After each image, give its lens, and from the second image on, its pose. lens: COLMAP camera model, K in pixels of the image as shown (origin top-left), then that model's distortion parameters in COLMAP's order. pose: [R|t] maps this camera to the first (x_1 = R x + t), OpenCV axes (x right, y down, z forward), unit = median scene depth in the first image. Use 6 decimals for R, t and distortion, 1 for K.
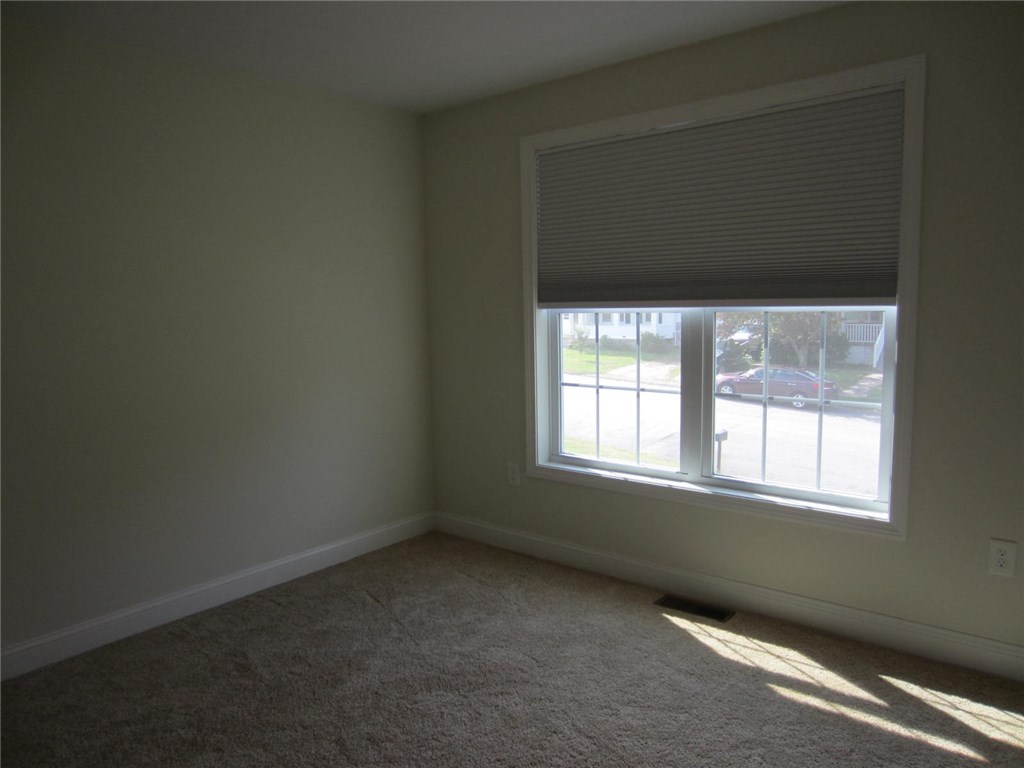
lens RADIAL K [[728.1, 0, 512.9], [0, 728.1, 387.1], [0, 0, 1]] dist [-0.045491, 0.027406]
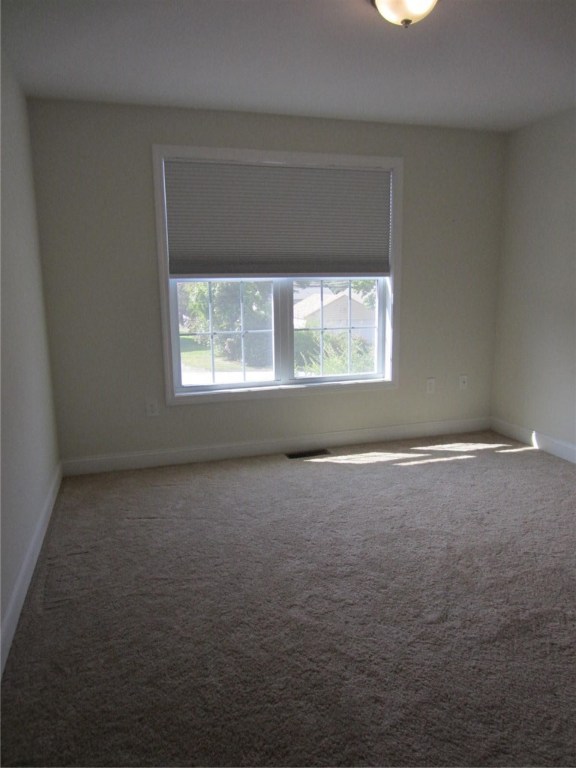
lens RADIAL K [[542.8, 0, 292.9], [0, 542.8, 385.2], [0, 0, 1]] dist [-0.041707, 0.026026]
pose [[0.542595, -0.141822, 0.827935, -0.875681], [0.101307, 0.989498, 0.103105, 0.008045], [-0.833863, 0.027931, 0.551264, 0.340340]]
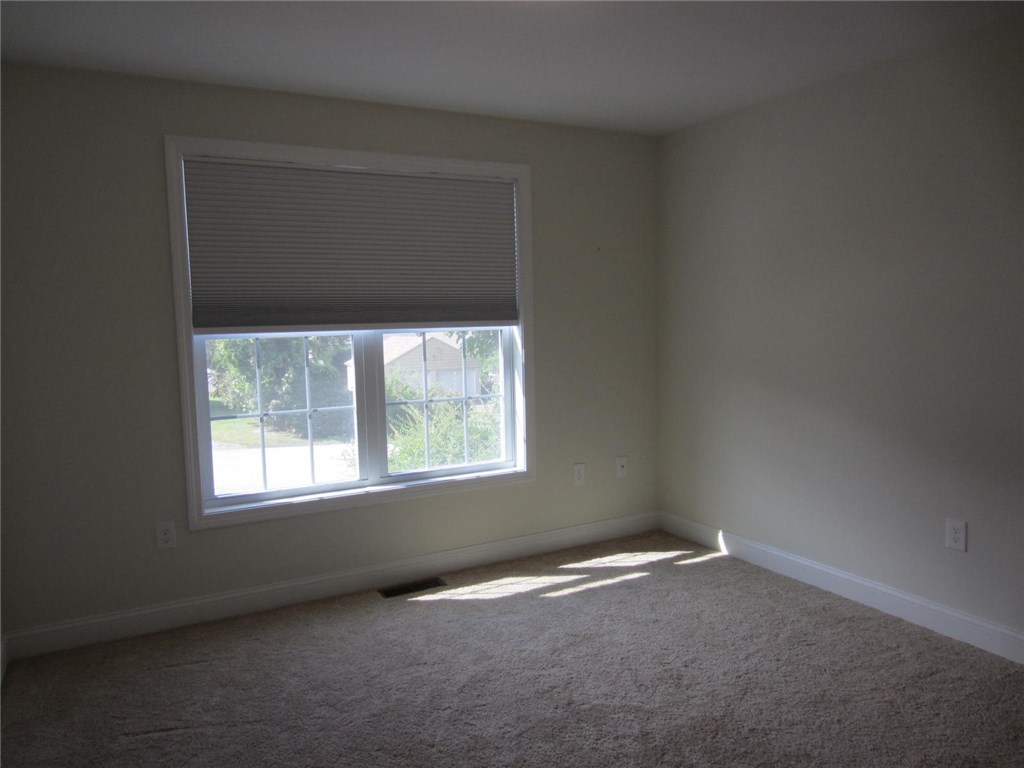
lens RADIAL K [[723.8, 0, 507.8], [0, 723.8, 383.5], [0, 0, 1]] dist [-0.041707, 0.026026]
pose [[0.364738, -0.072306, 0.928299, -0.798813], [0.124226, 0.991846, 0.028446, -0.035051], [-0.922786, 0.104943, 0.370746, 0.429127]]
